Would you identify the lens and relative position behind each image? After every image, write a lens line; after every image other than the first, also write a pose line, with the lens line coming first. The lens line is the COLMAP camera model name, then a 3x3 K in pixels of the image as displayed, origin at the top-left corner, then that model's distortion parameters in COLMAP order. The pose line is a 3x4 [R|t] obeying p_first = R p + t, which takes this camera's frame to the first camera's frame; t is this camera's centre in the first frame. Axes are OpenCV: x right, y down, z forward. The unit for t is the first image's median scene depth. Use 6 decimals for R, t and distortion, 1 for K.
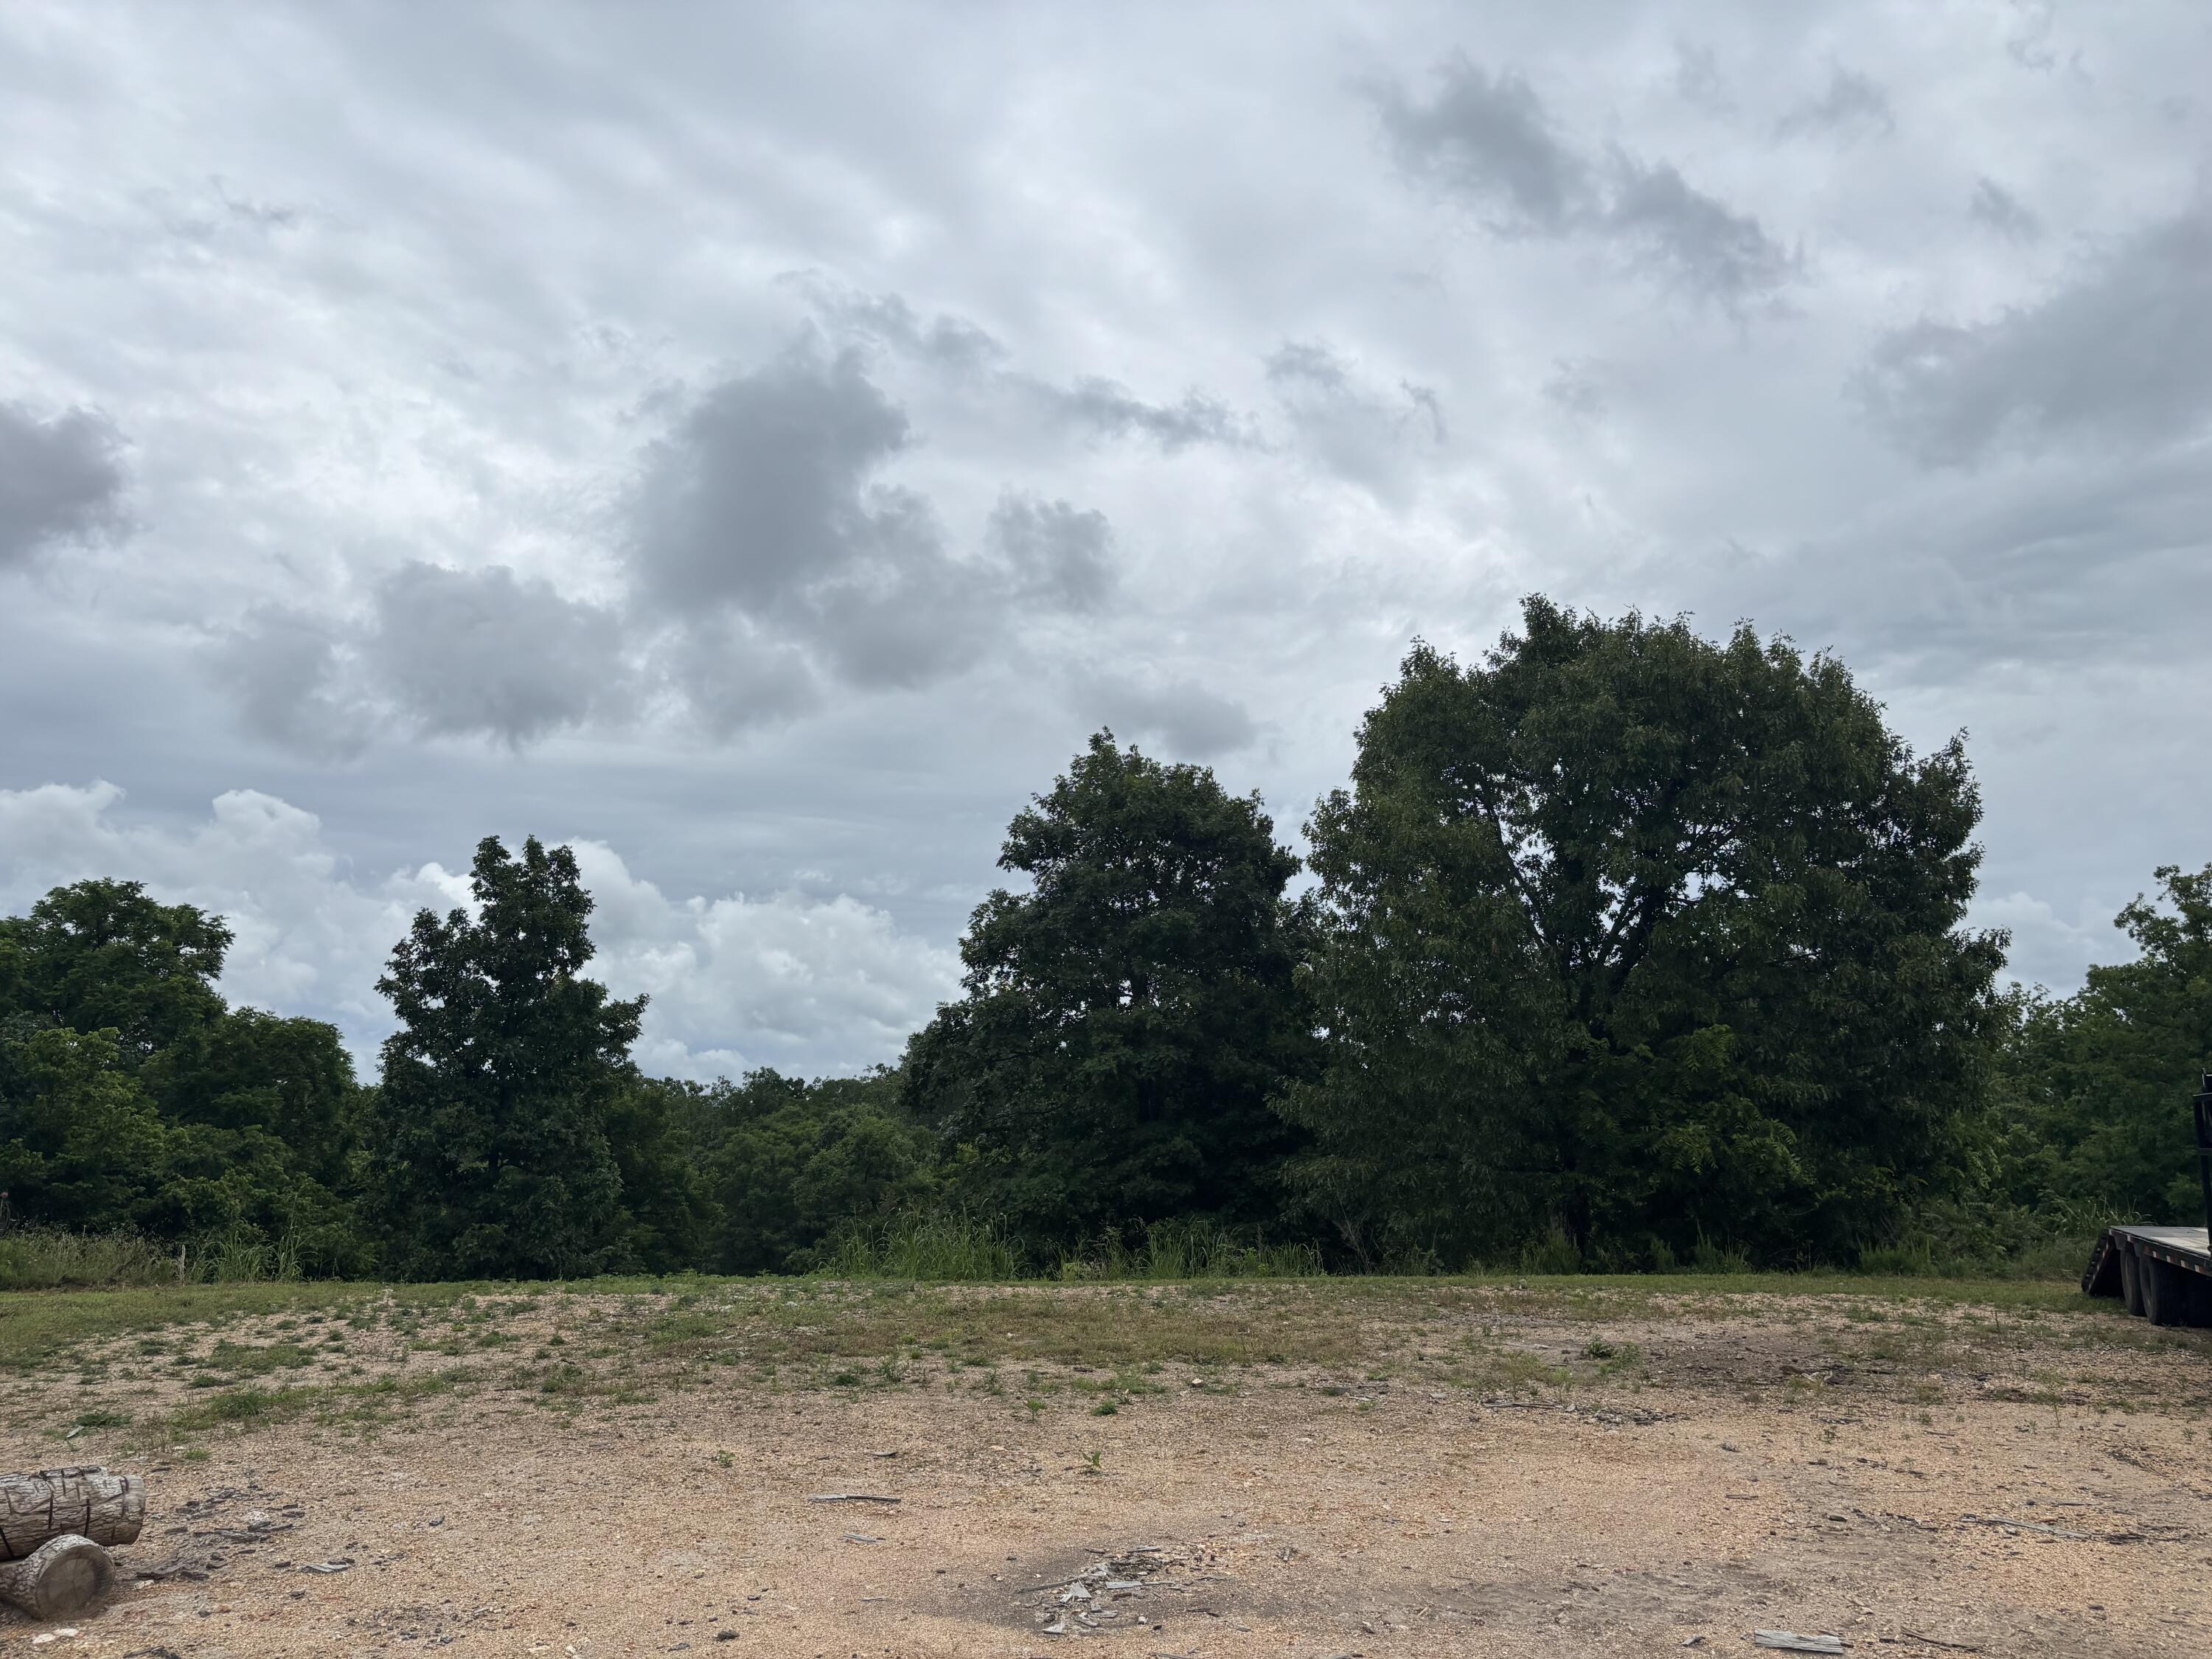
lens RADIAL K [[1582.3, 0, 1033.0], [0, 1582.3, 836.5], [0, 0, 1]] dist [0.079793, -0.078308]
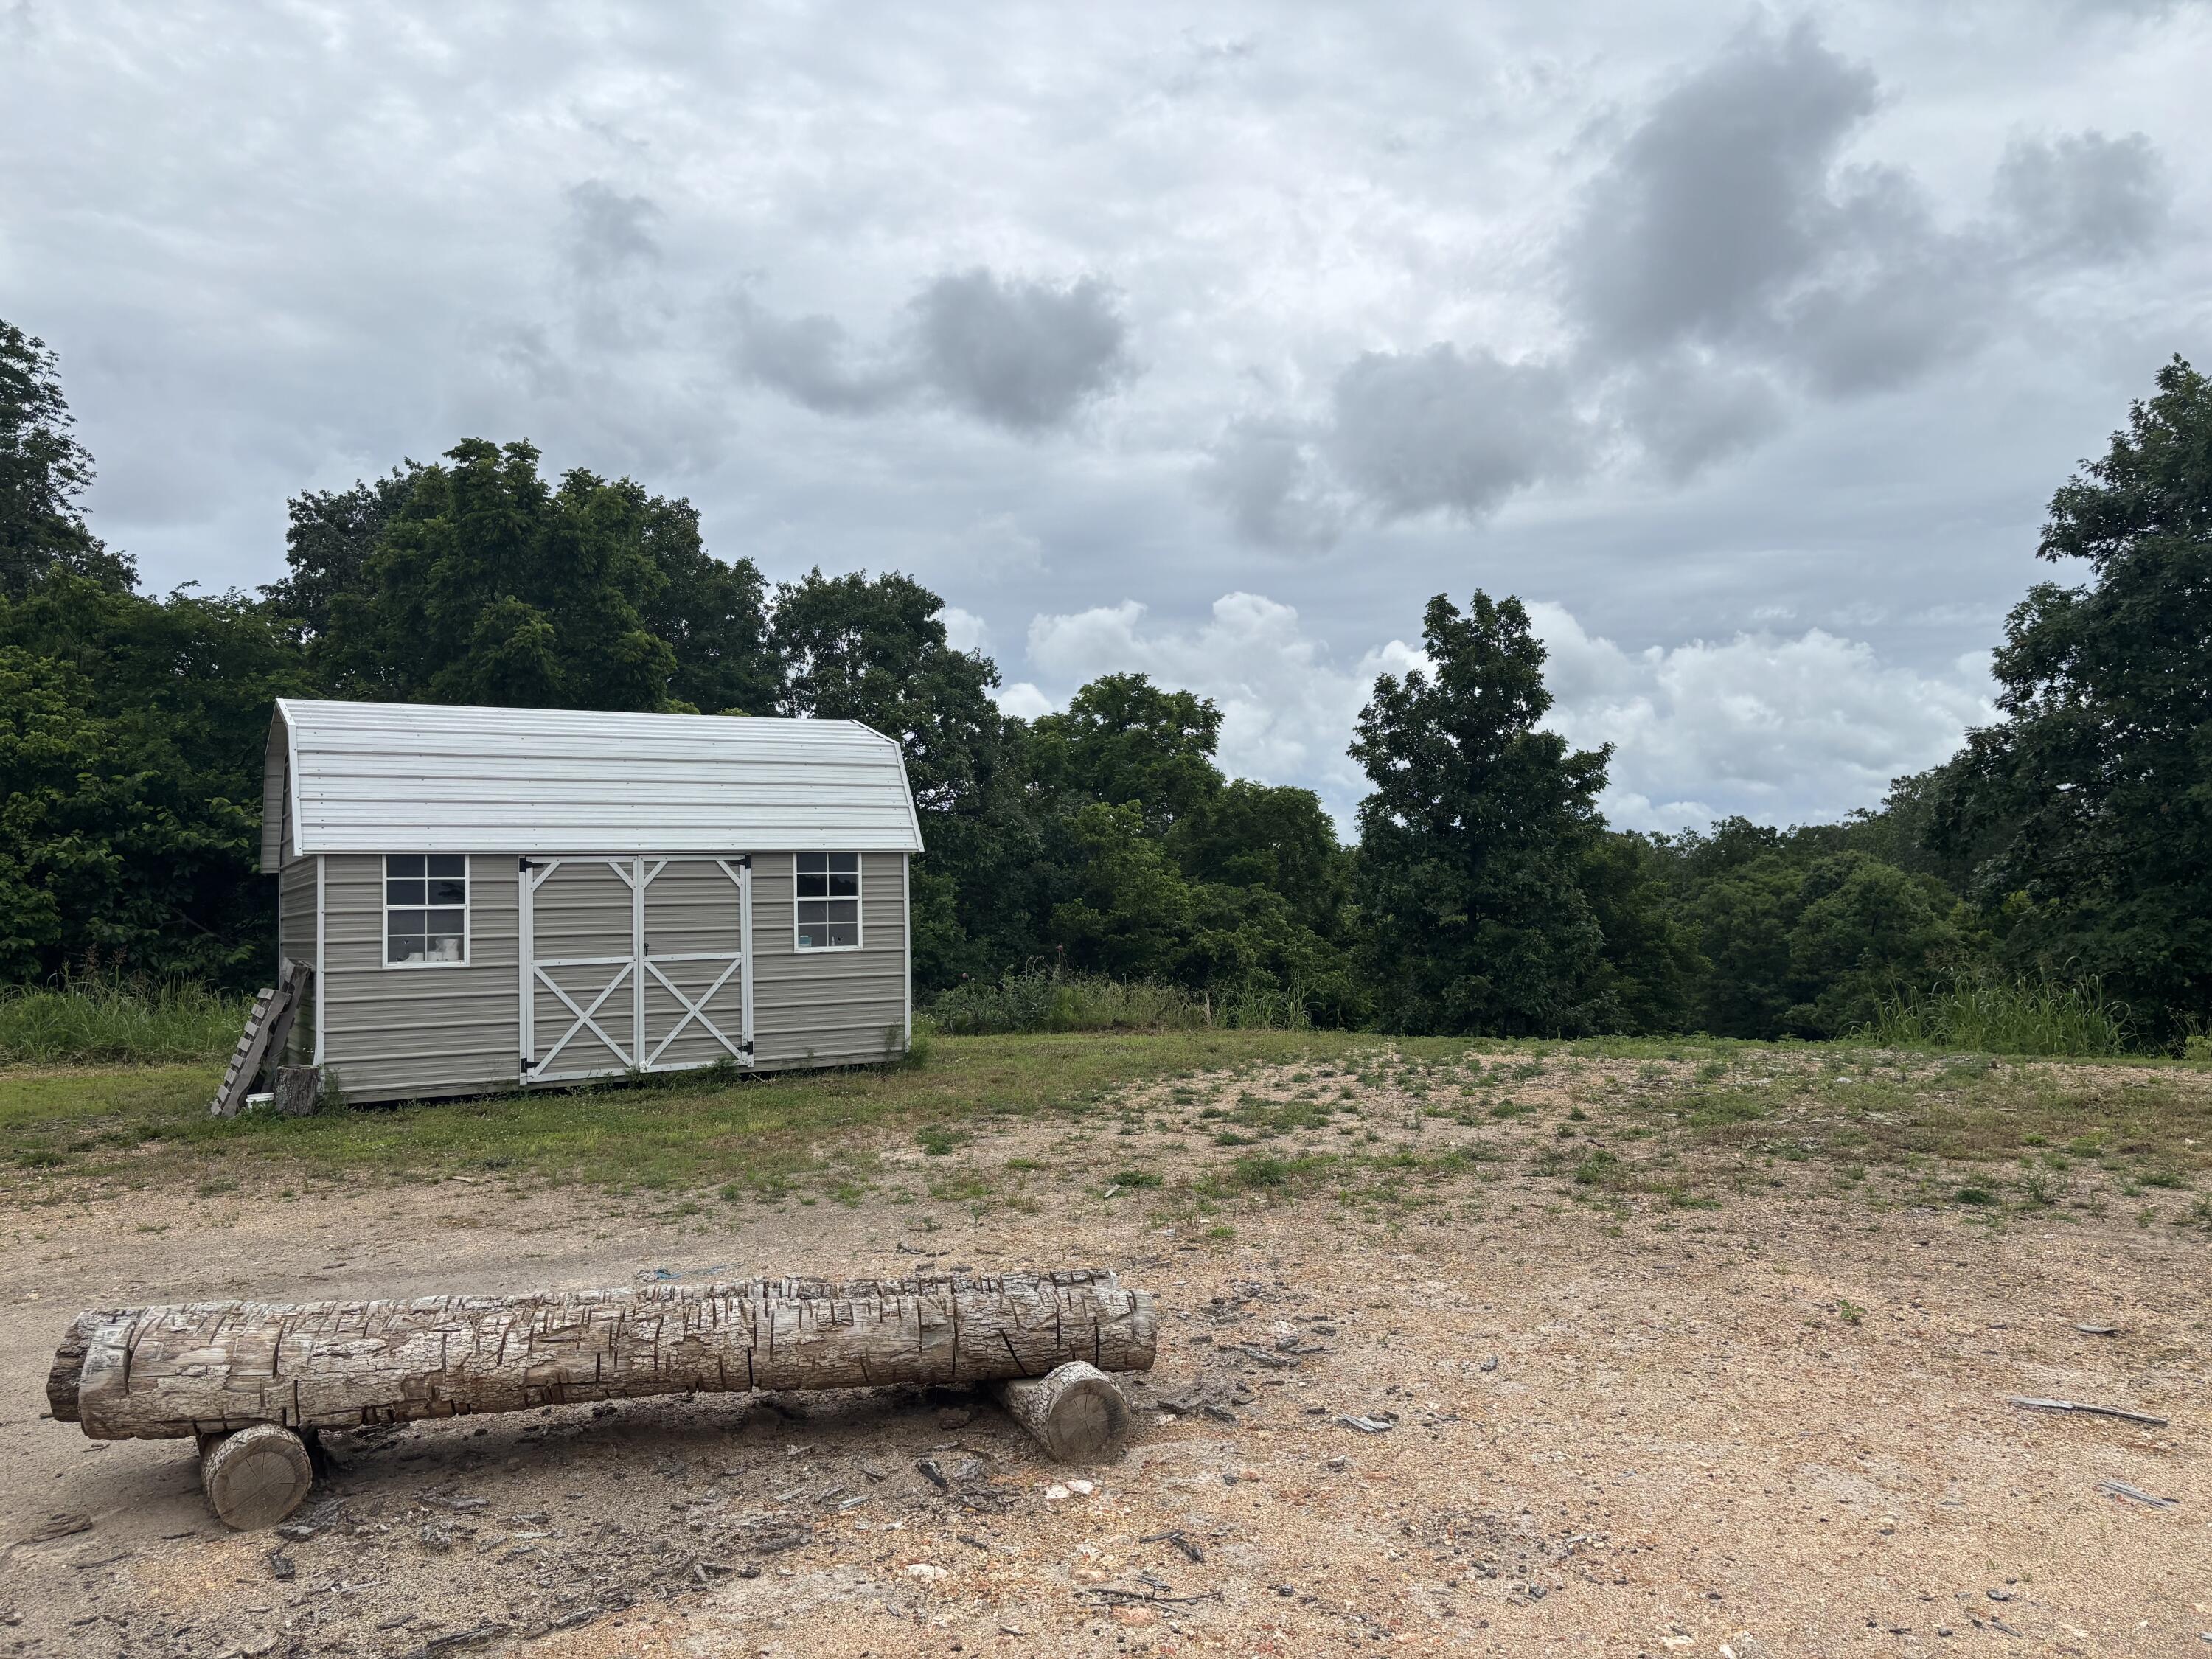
lens RADIAL K [[1565.4, 0, 1096.8], [0, 1565.4, 802.1], [0, 0, 1]] dist [0.046117, -0.115028]
pose [[0.852208, -0.048970, -0.520906, -0.021293], [0.116170, 0.988469, 0.097131, 0.009345], [0.510143, -0.143290, 0.848070, 0.051217]]
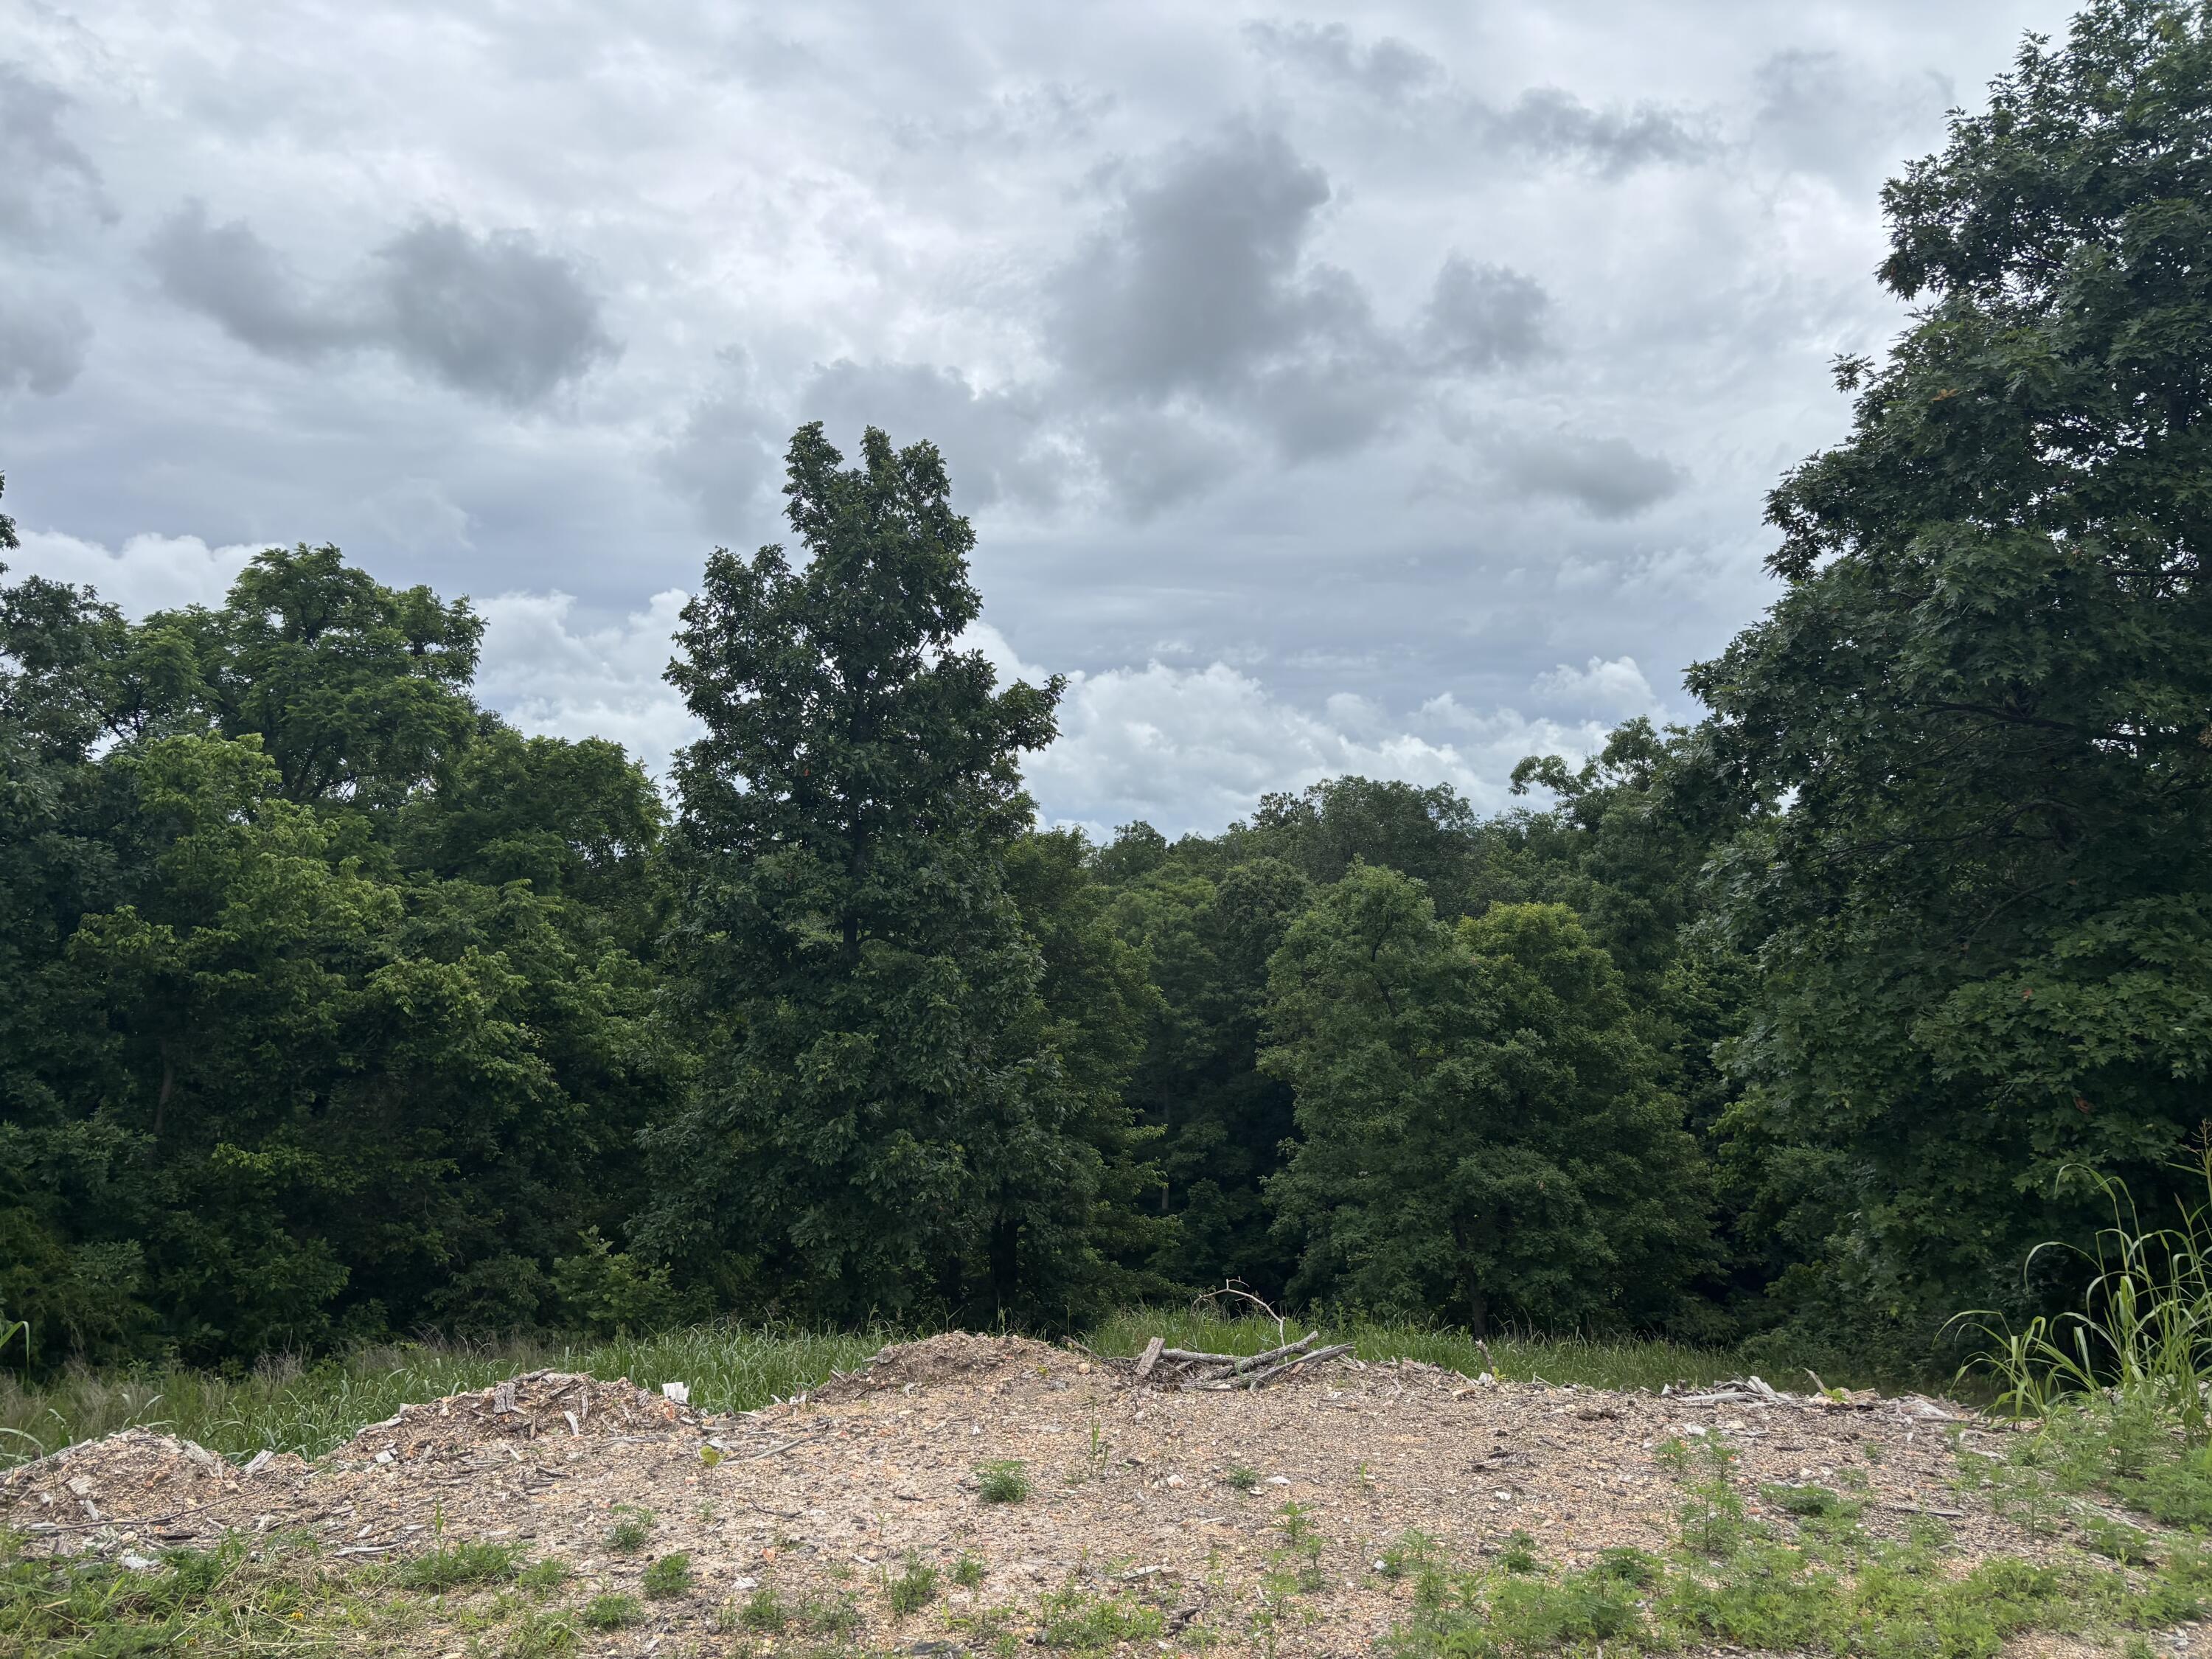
lens RADIAL K [[1710.1, 0, 1113.7], [0, 1710.1, 839.9], [0, 0, 1]] dist [0.048201, -0.007115]
pose [[0.985434, -0.016736, -0.169233, -0.134095], [0.042501, 0.987803, 0.149798, 0.078088], [0.164661, -0.154808, 0.974126, 0.408258]]
